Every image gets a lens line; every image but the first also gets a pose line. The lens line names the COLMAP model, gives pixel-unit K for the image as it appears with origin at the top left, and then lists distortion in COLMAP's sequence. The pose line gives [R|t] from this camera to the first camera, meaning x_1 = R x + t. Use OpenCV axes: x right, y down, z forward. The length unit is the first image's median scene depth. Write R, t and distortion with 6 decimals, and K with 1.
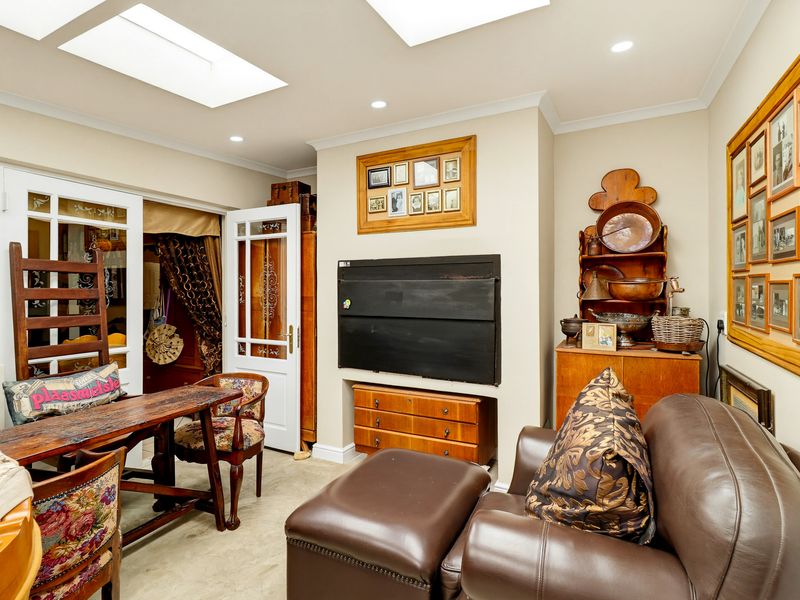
lens RADIAL K [[411.3, 0, 398.1], [0, 411.3, 290.4], [0, 0, 1]] dist [0.000191, 0.000025]
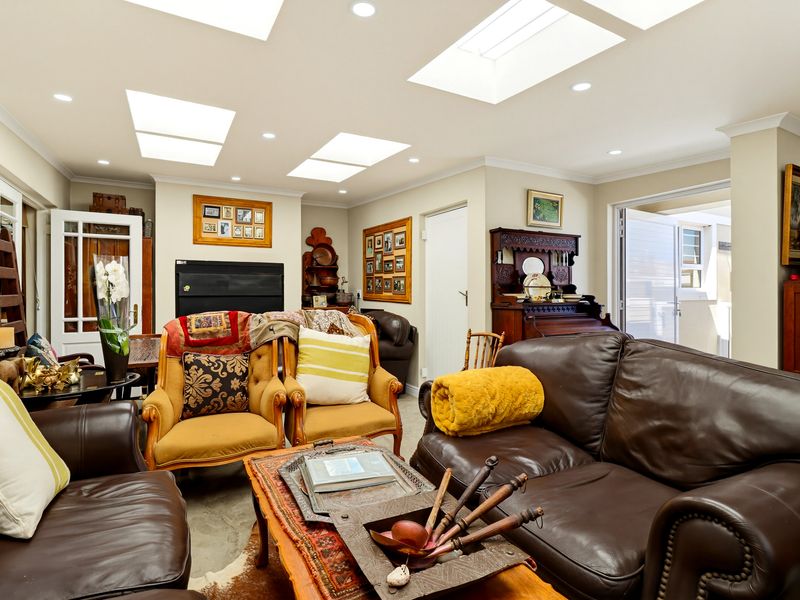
lens RADIAL K [[411.3, 0, 398.1], [0, 411.3, 290.4], [0, 0, 1]] dist [0.000191, 0.000025]
pose [[0.542176, 0.002060, 0.840262, -0.997432], [0.000553, 0.999996, -0.002808, 0.045617], [-0.840265, 0.001987, 0.542173, -0.508494]]
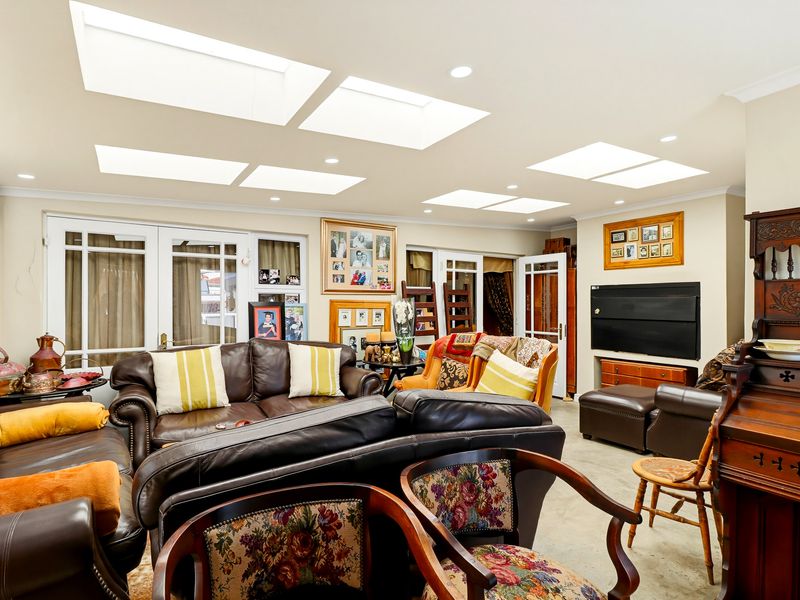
lens RADIAL K [[427.2, 0, 401.7], [0, 427.2, 303.4], [0, 0, 1]] dist [-0.000988, -0.000197]
pose [[0.878826, 0.000550, -0.477141, 0.008287], [0.000298, 0.999999, 0.001702, -0.002522], [0.477142, -0.001638, 0.878825, -0.946290]]
